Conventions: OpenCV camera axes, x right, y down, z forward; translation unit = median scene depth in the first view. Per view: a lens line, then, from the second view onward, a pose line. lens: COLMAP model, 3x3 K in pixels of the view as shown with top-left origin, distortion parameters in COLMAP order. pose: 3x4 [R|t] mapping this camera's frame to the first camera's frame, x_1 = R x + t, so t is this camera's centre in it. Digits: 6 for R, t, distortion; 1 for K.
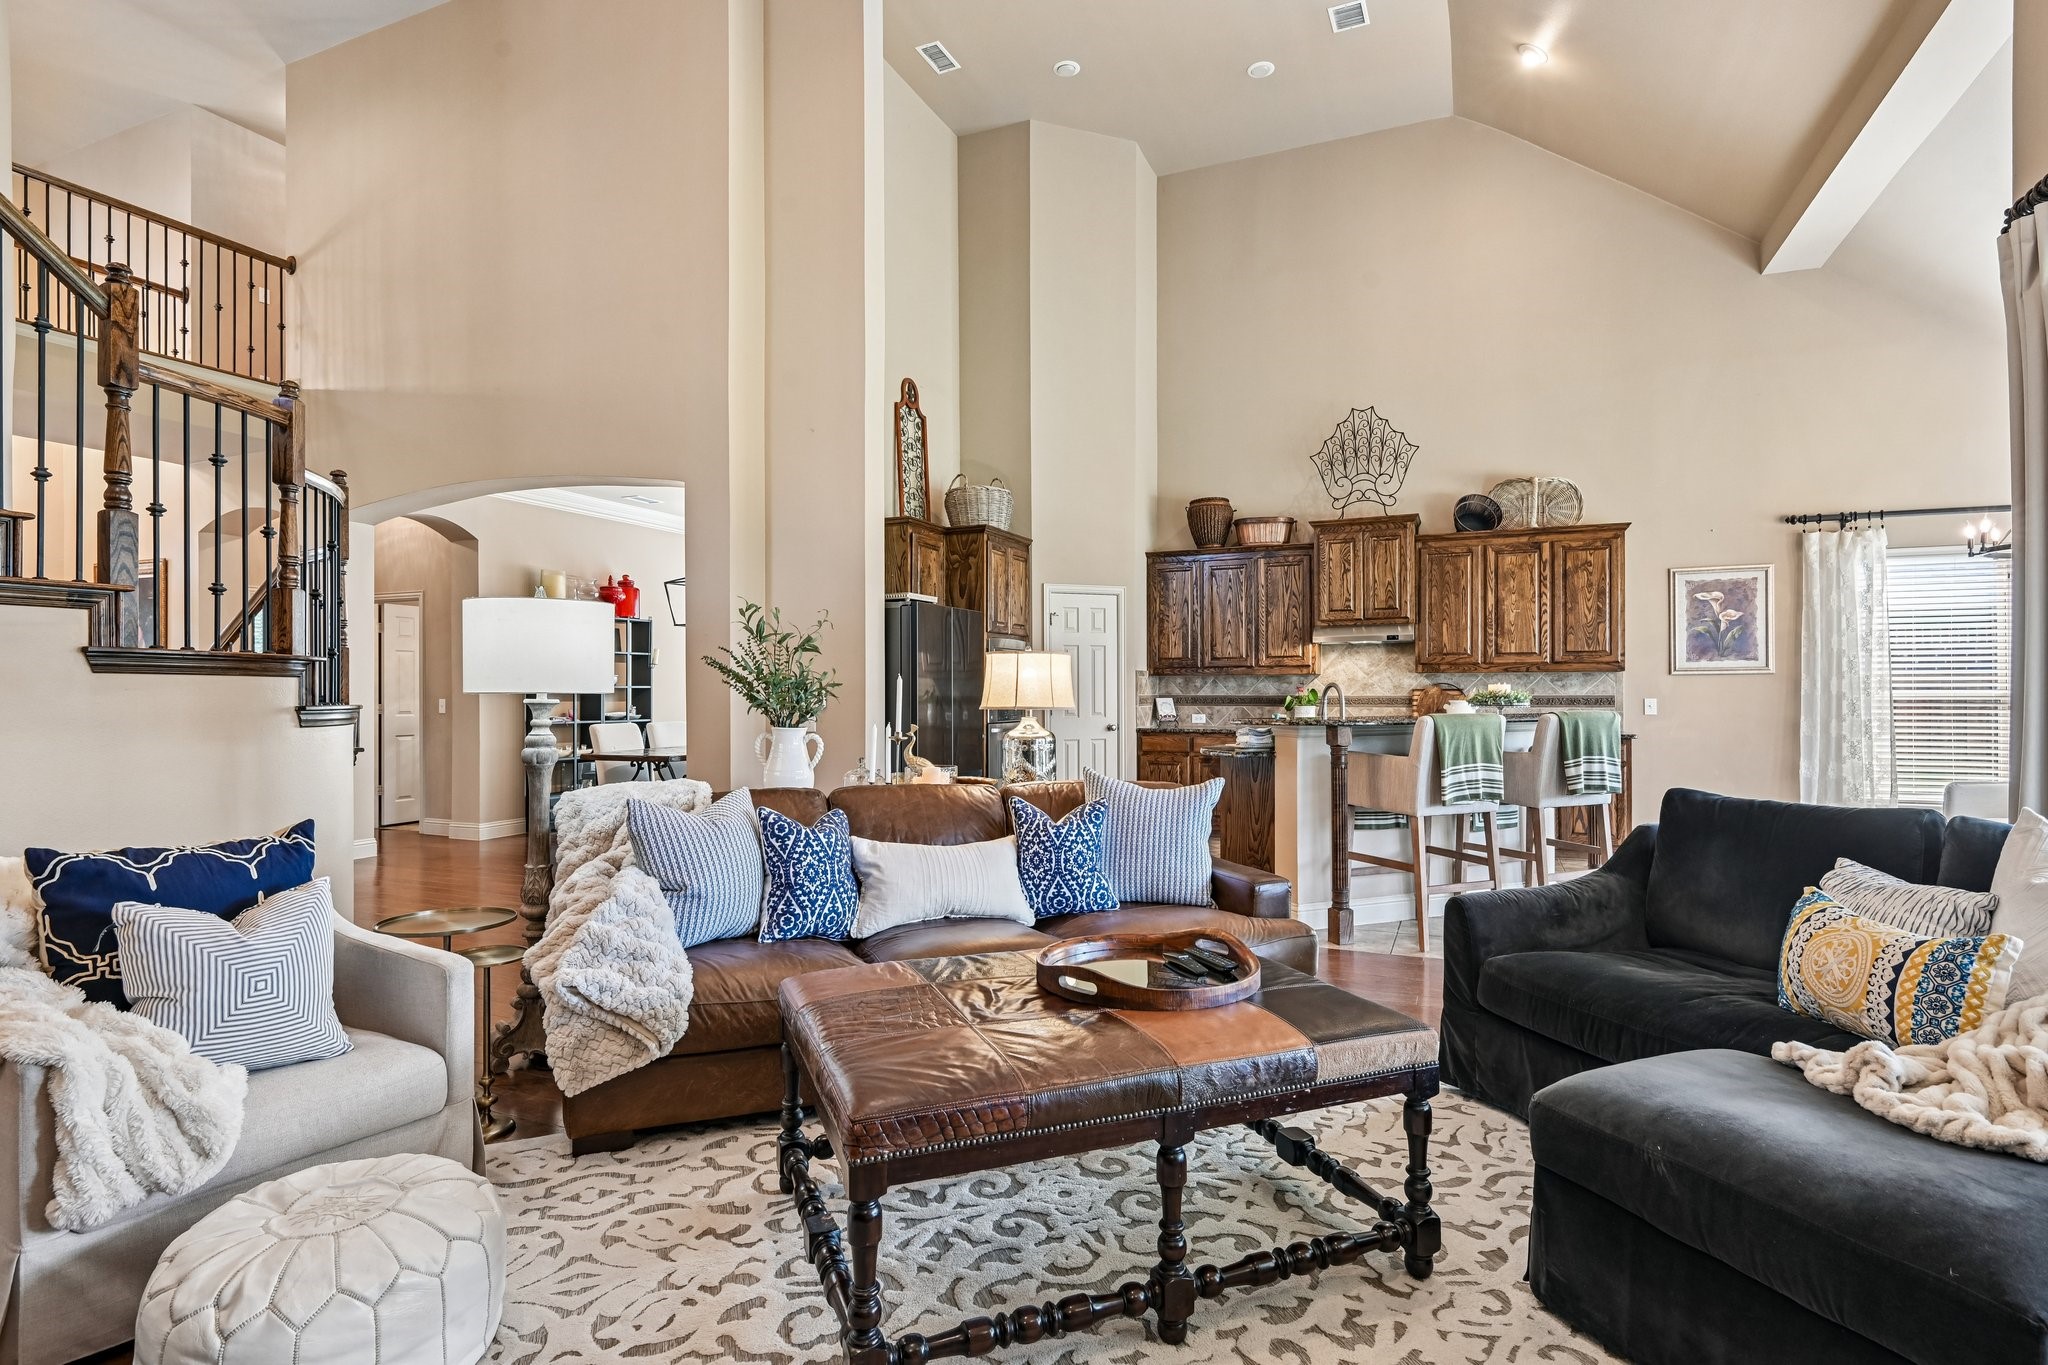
lens RADIAL K [[1014.9, 0, 1026.5], [0, 1014.9, 690.1], [0, 0, 1]] dist [0.010970, -0.012367]
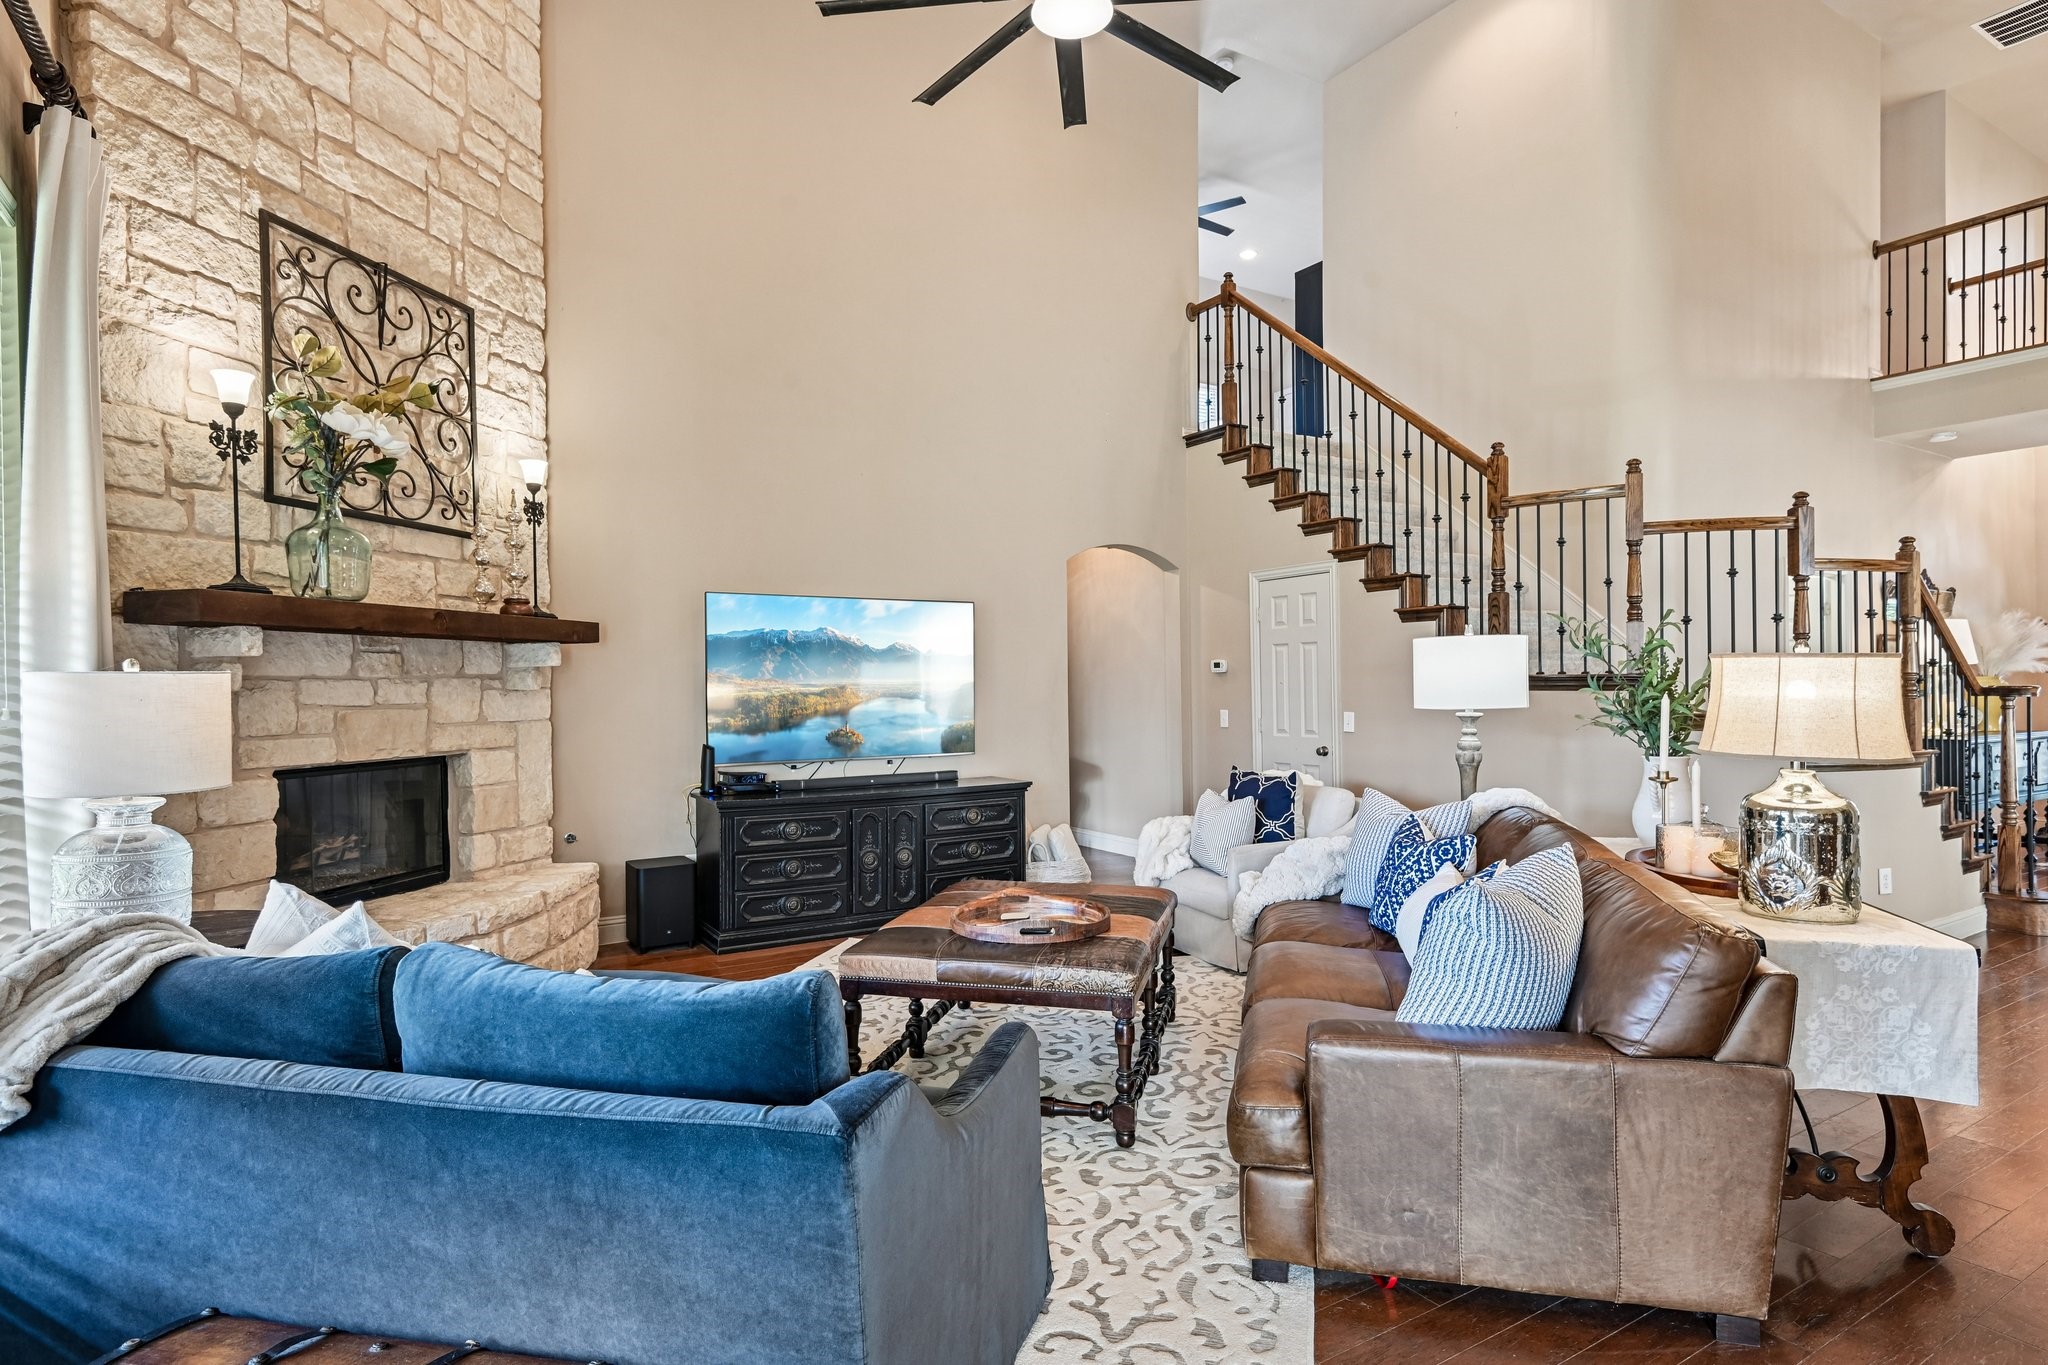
lens RADIAL K [[1057.7, 0, 1030.8], [0, 1057.7, 688.8], [0, 0, 1]] dist [0.012851, -0.009385]
pose [[-0.555799, 0.008905, -0.831269, 0.404504], [0.010650, 0.999937, 0.003591, -0.014014], [0.831248, -0.006857, -0.555859, 0.554134]]
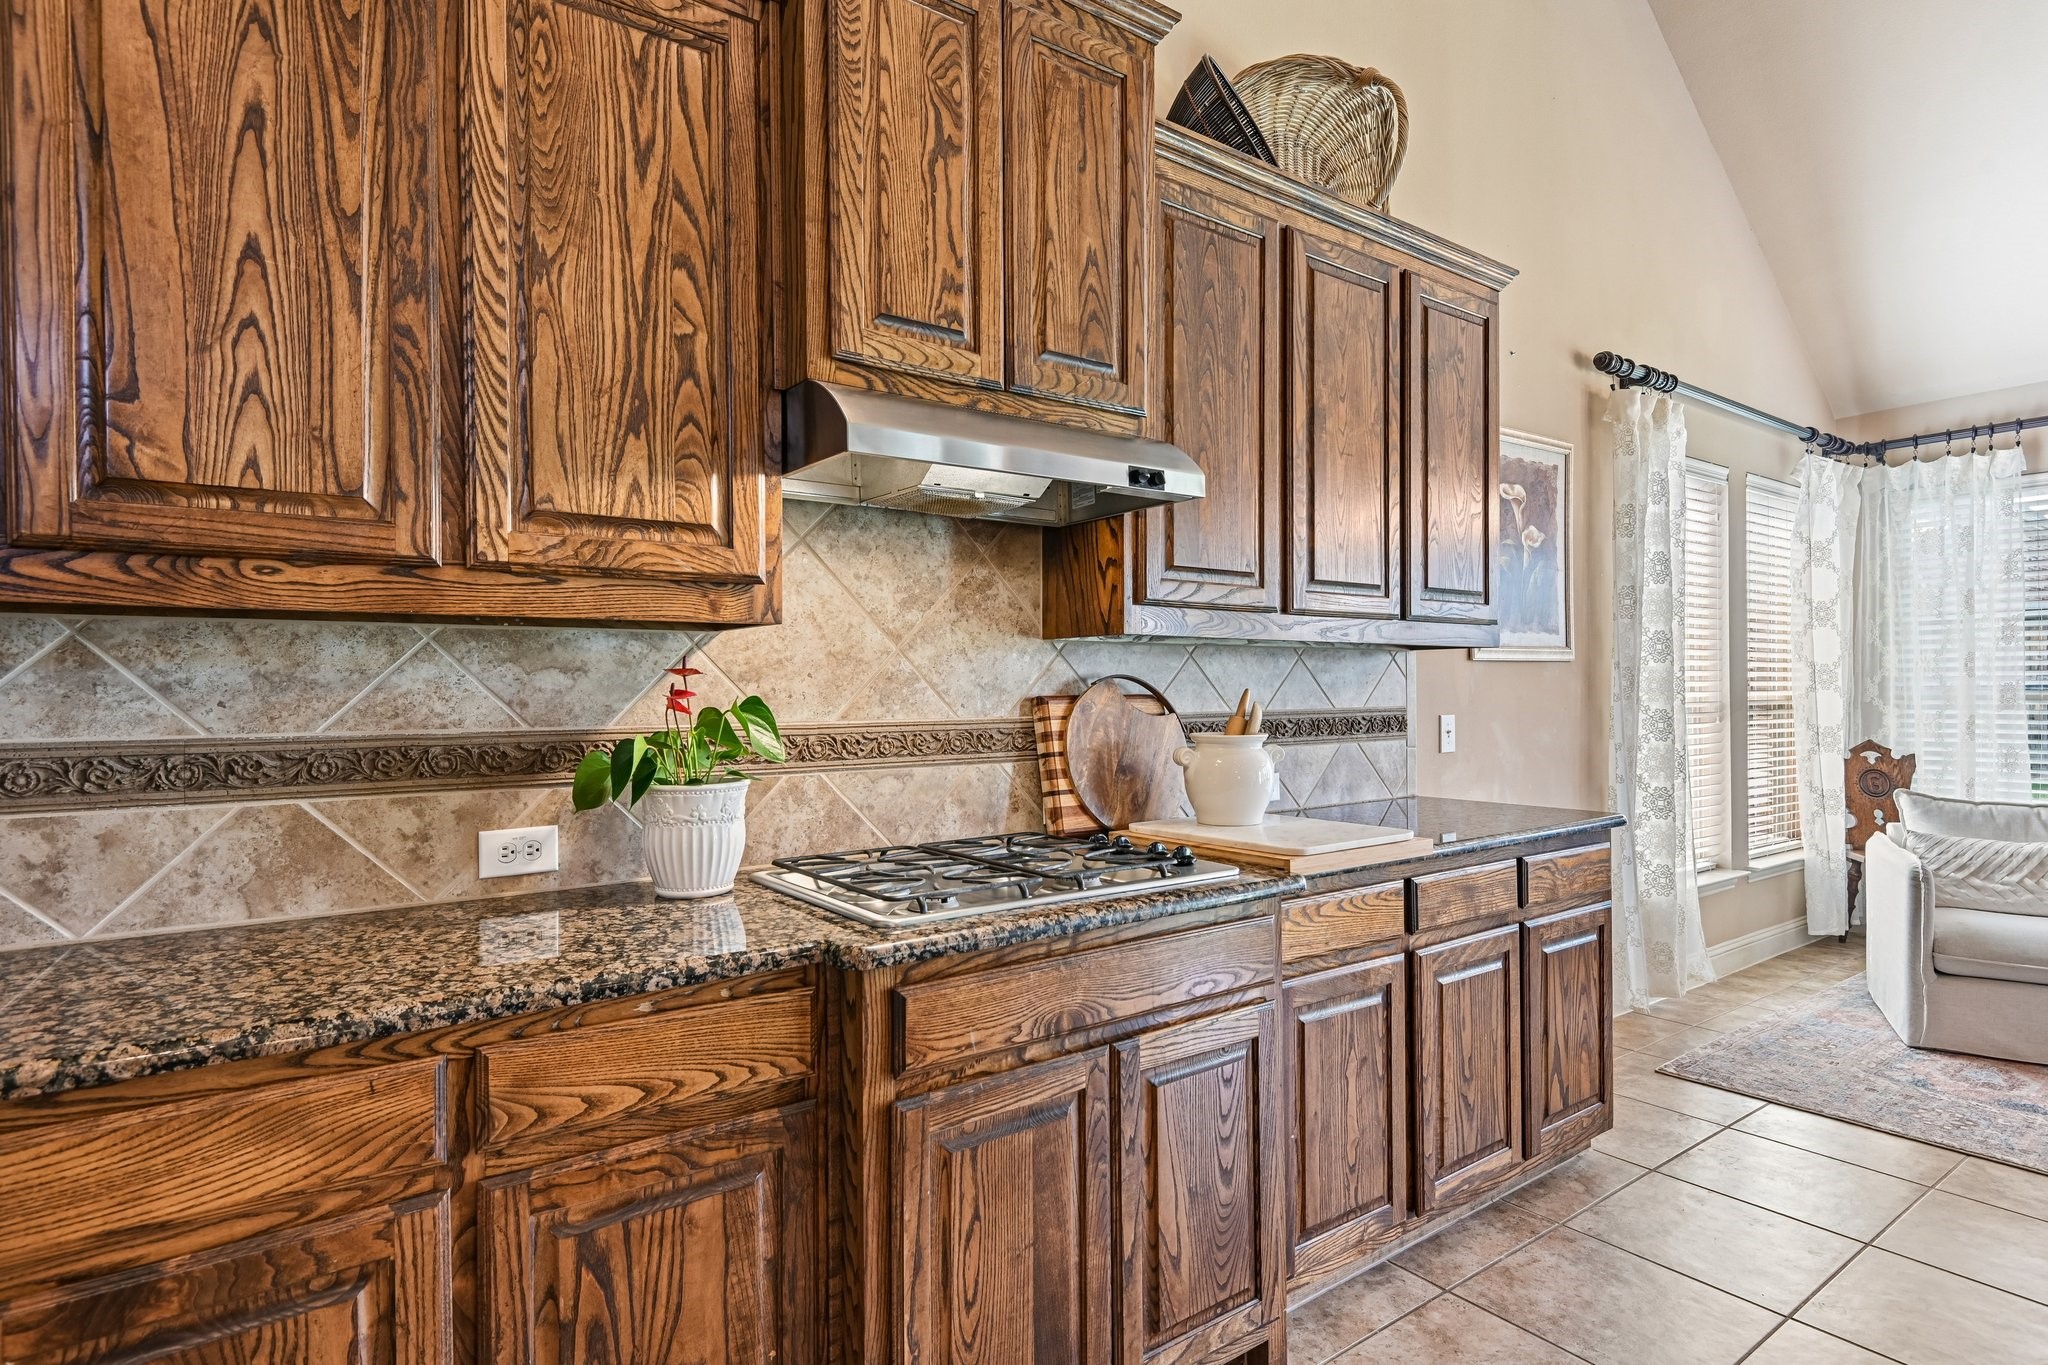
lens RADIAL K [[1057.7, 0, 1030.8], [0, 1057.7, 688.8], [0, 0, 1]] dist [0.012851, -0.009385]
pose [[0.504572, -0.000915, 0.863369, 0.133502], [0.003884, 0.999992, -0.001211, -0.002607], [-0.863361, 0.003965, 0.504571, 0.893545]]
